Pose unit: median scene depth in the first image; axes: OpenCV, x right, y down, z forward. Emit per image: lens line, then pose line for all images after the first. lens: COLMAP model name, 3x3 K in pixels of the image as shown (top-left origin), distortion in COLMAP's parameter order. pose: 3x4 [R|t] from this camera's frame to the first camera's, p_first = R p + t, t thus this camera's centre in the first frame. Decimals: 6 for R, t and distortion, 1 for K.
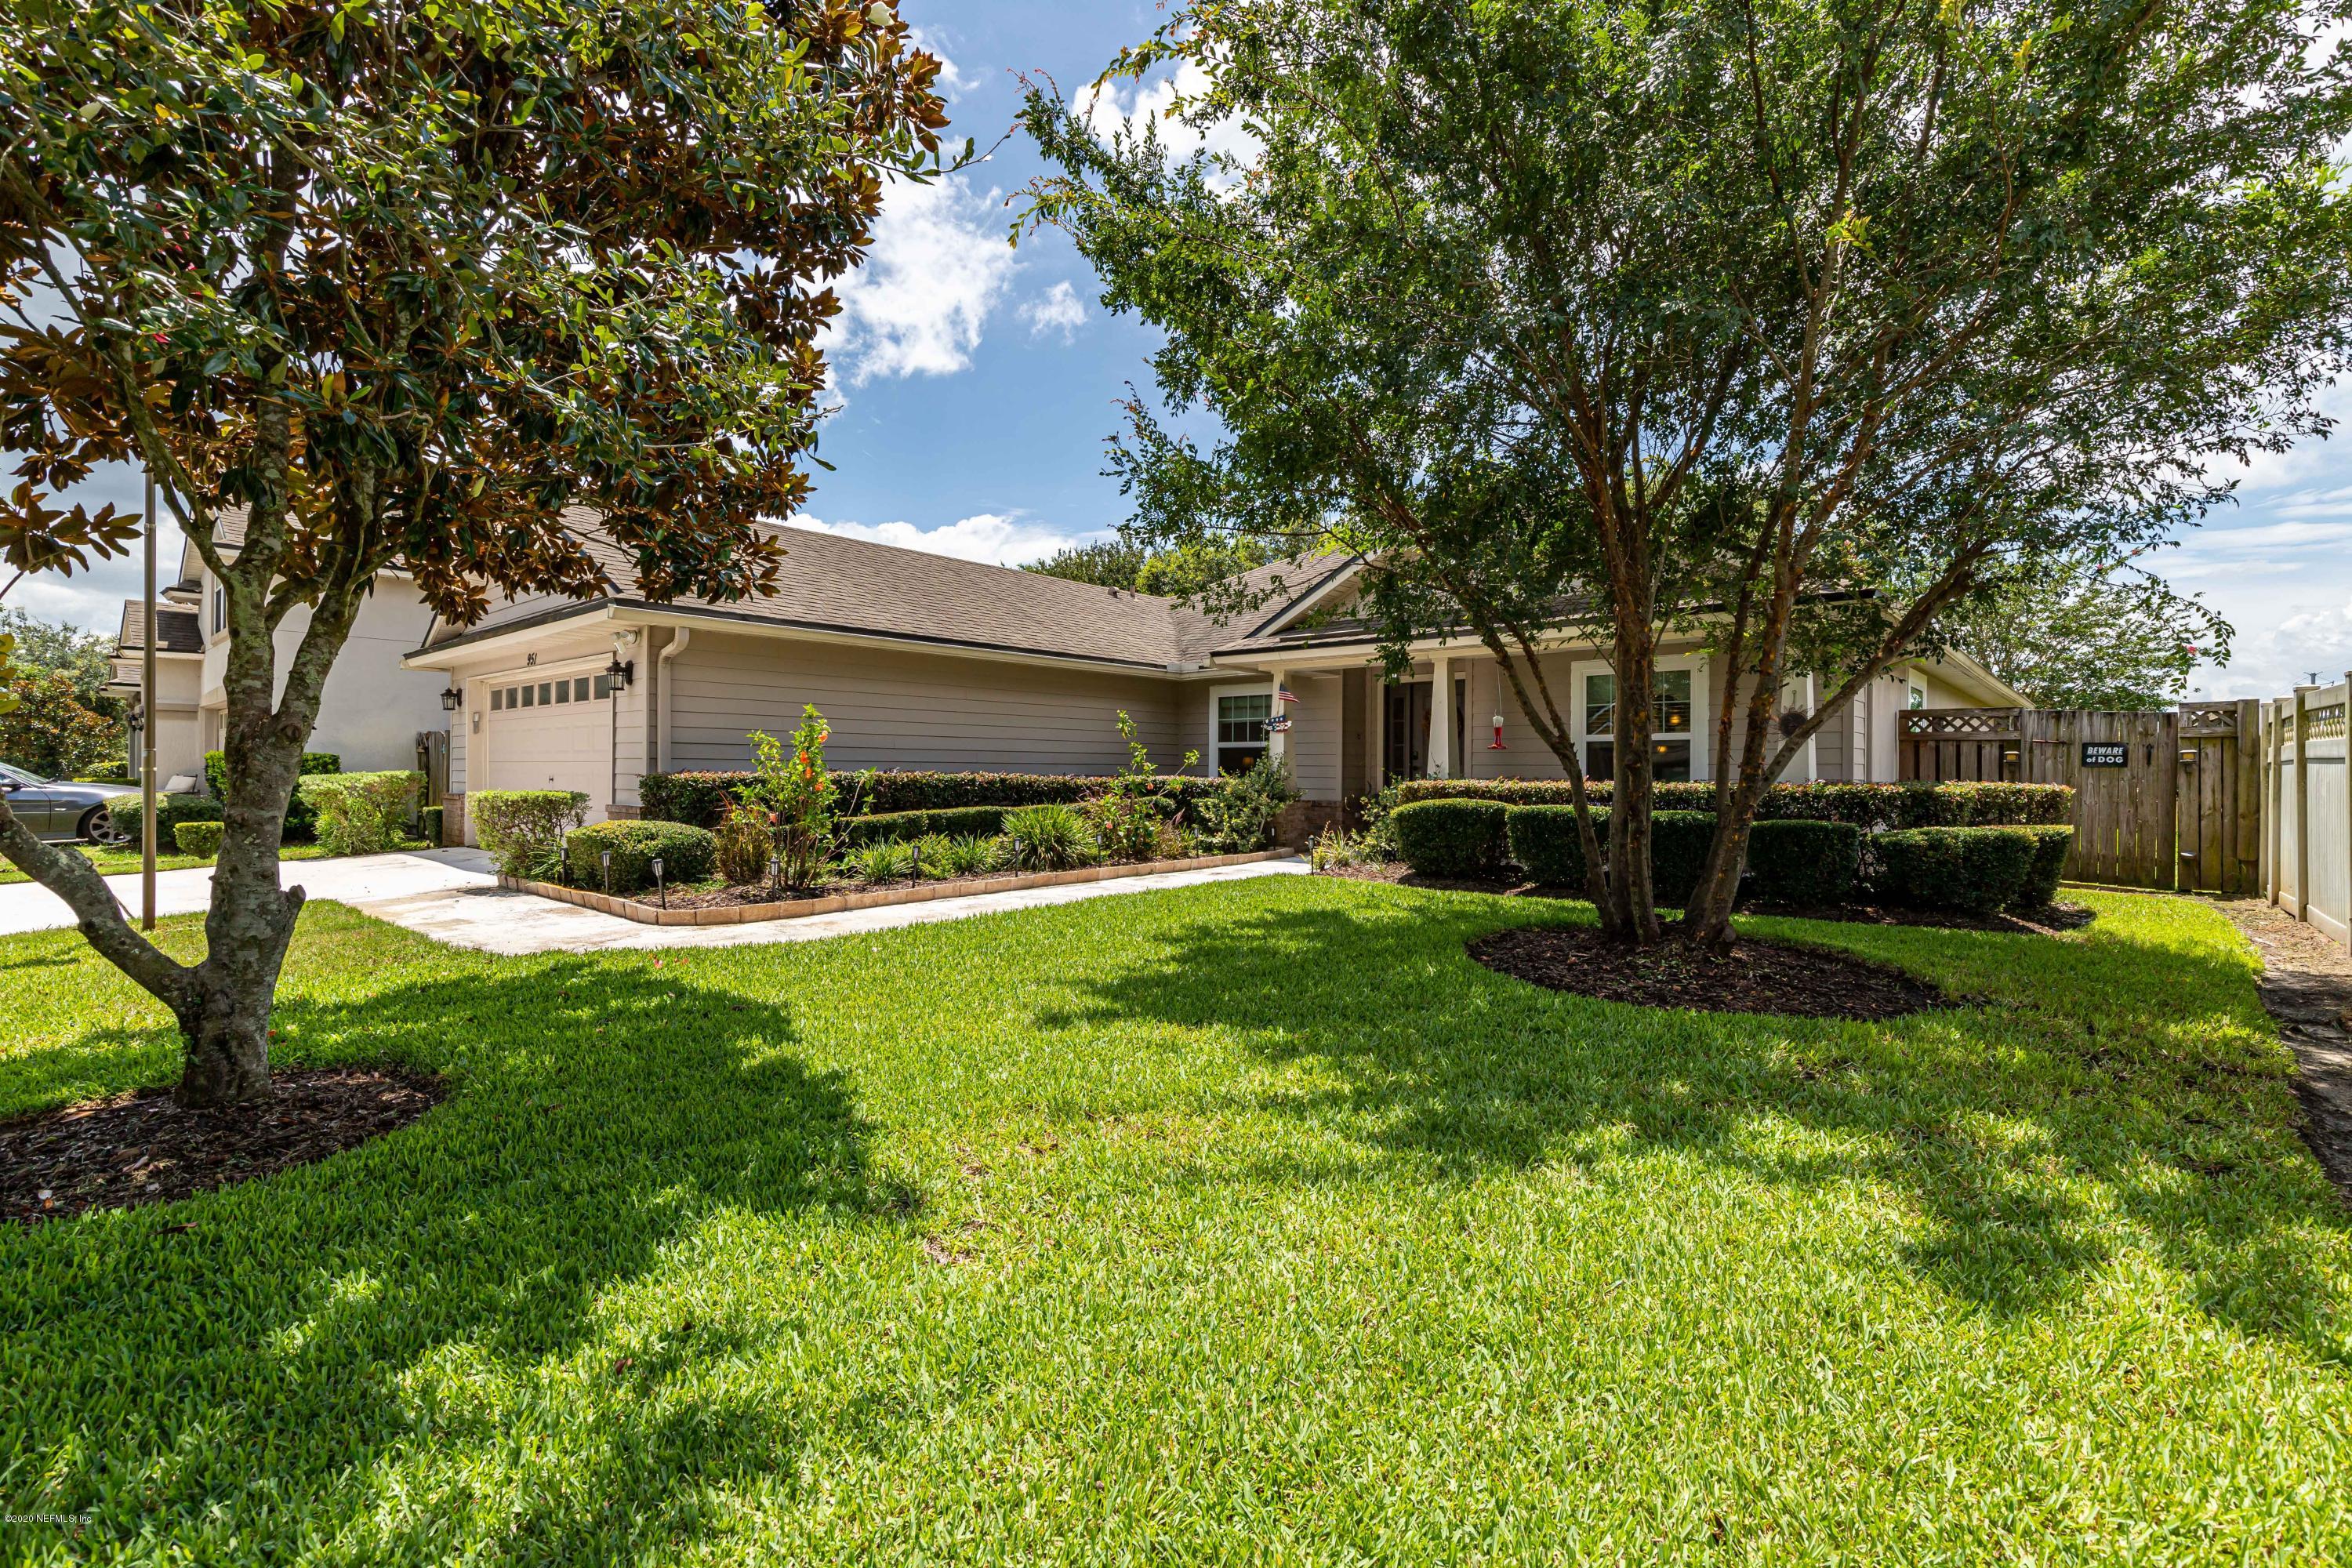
lens RADIAL K [[1068.0, 0, 1172.6], [0, 1068.0, 768.6], [0, 0, 1]] dist [0.005925, -0.001662]
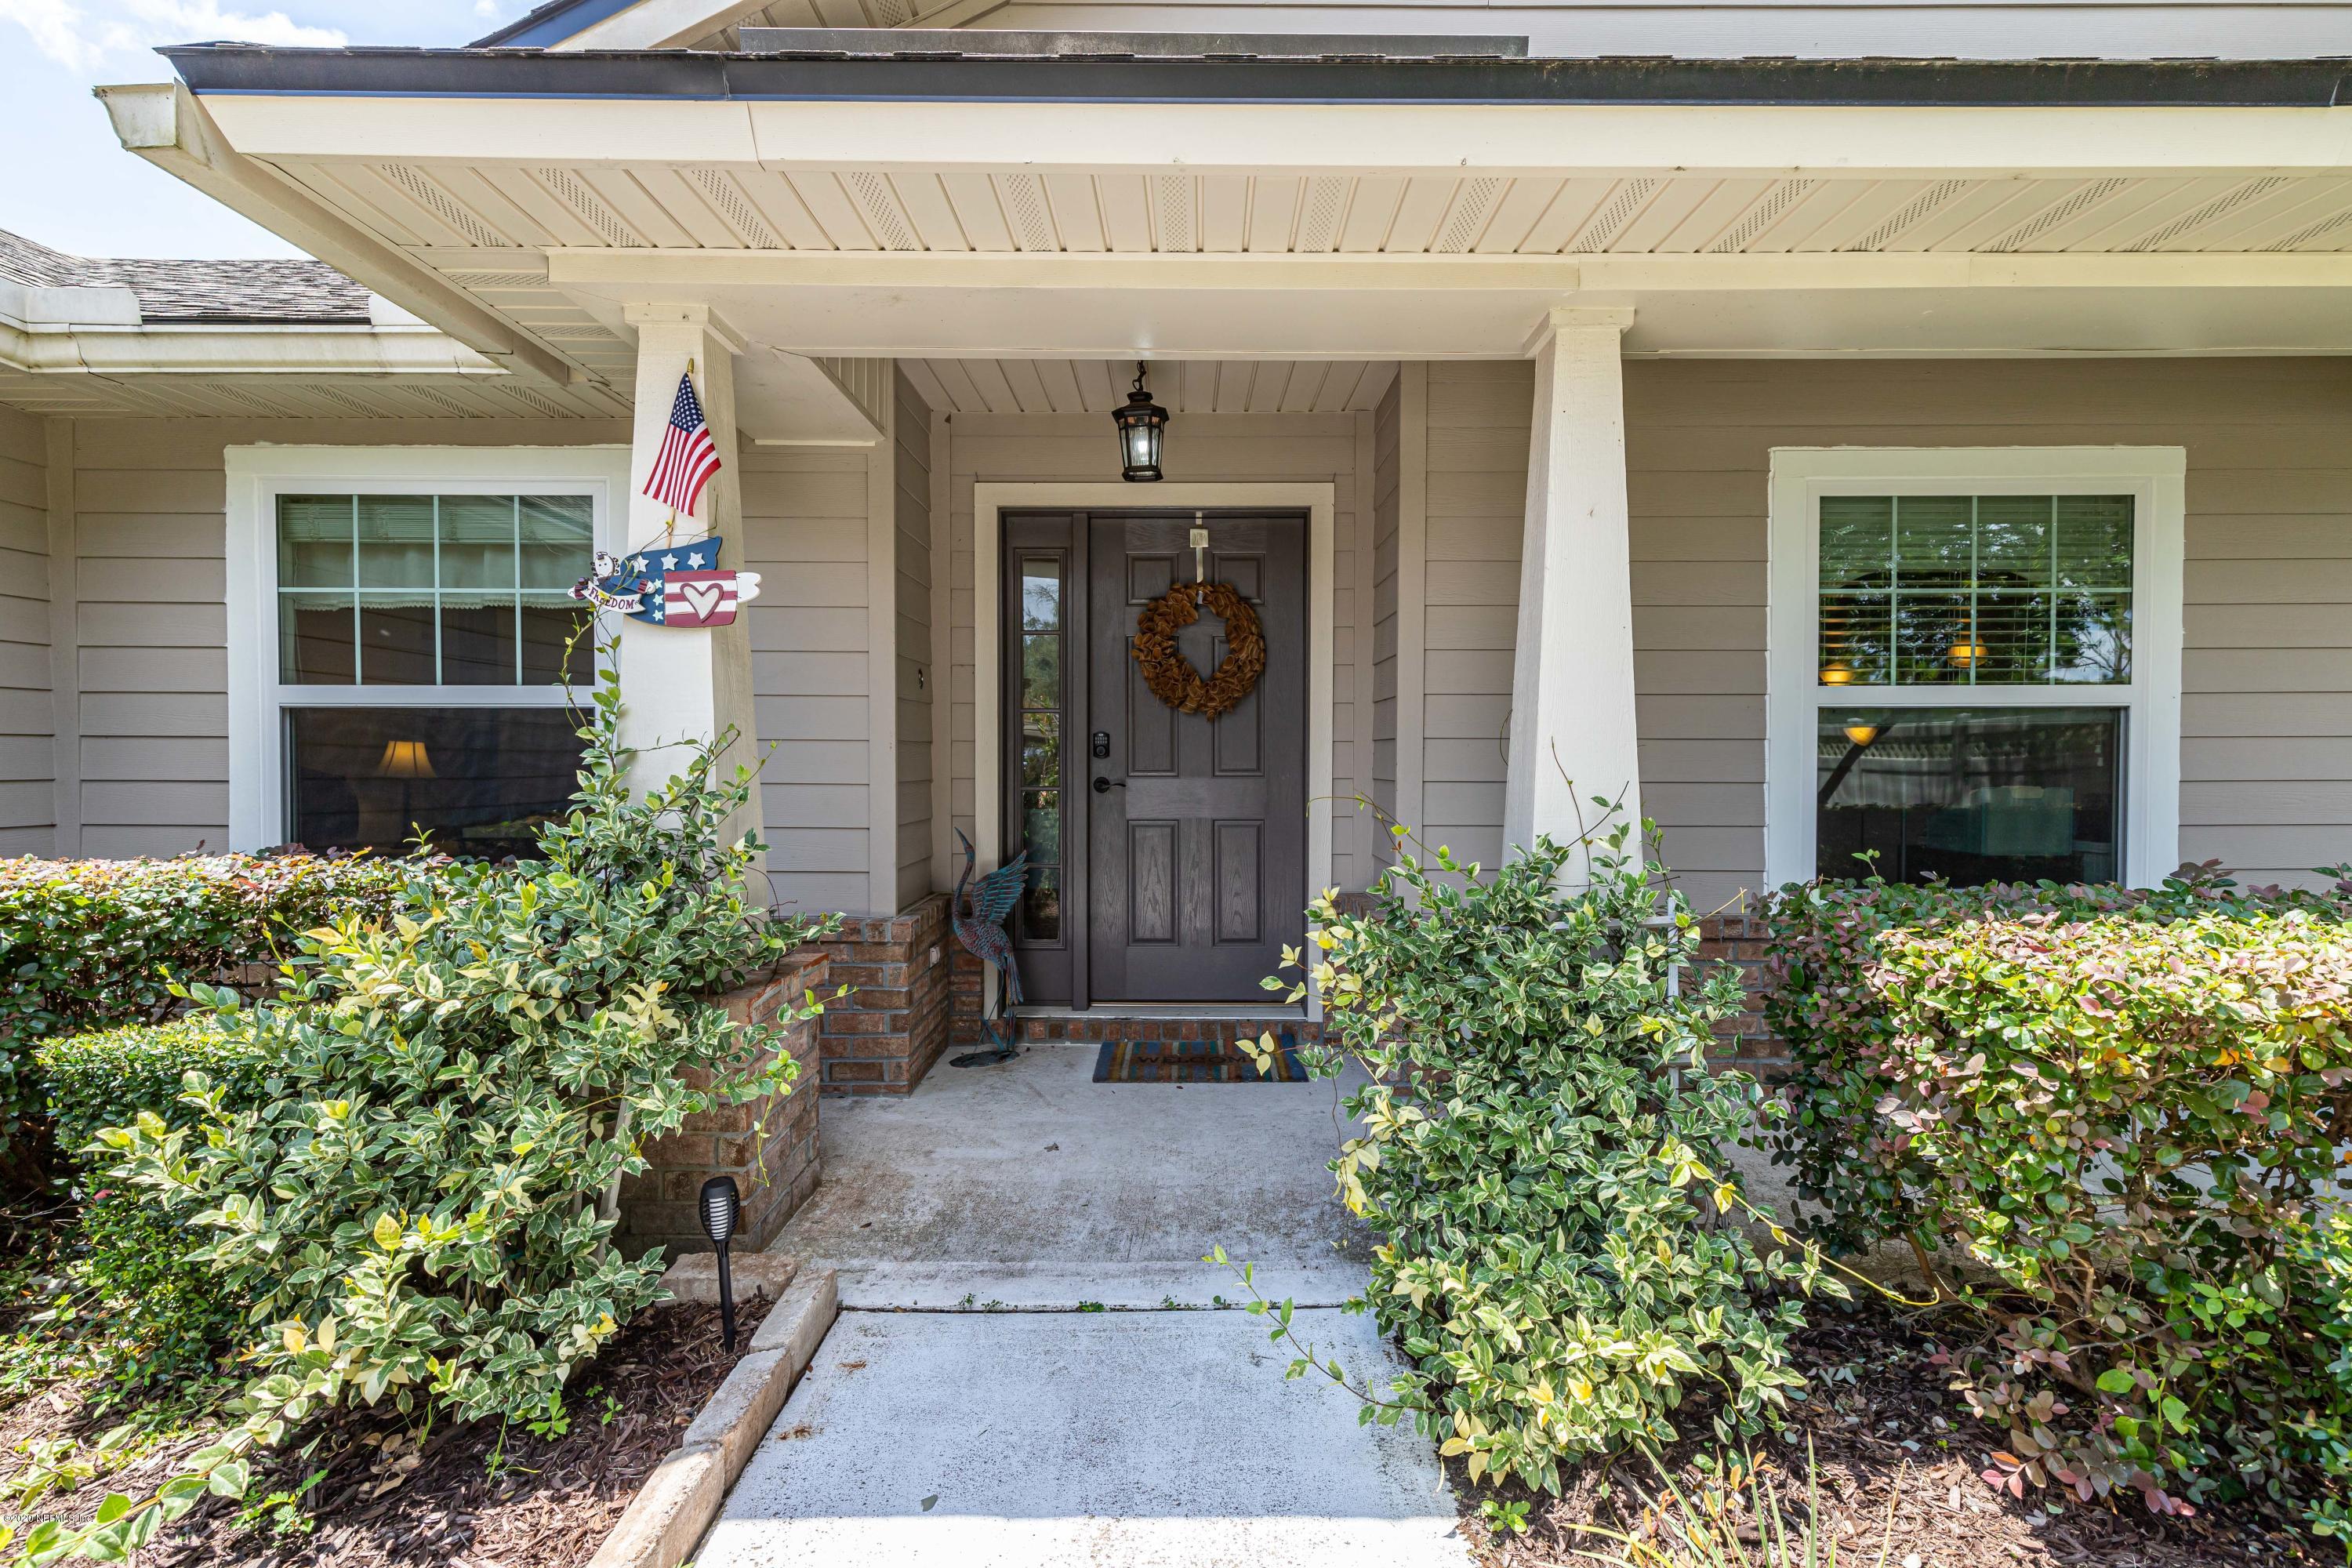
lens RADIAL K [[1068.0, 0, 1176.0], [0, 1068.0, 768.3], [0, 0, 1]] dist [0.005925, -0.001662]
pose [[0.747814, -0.013584, 0.663769, 0.038331], [0.000896, 0.999810, 0.019452, -0.012814], [-0.663908, -0.013952, 0.747684, 0.785505]]
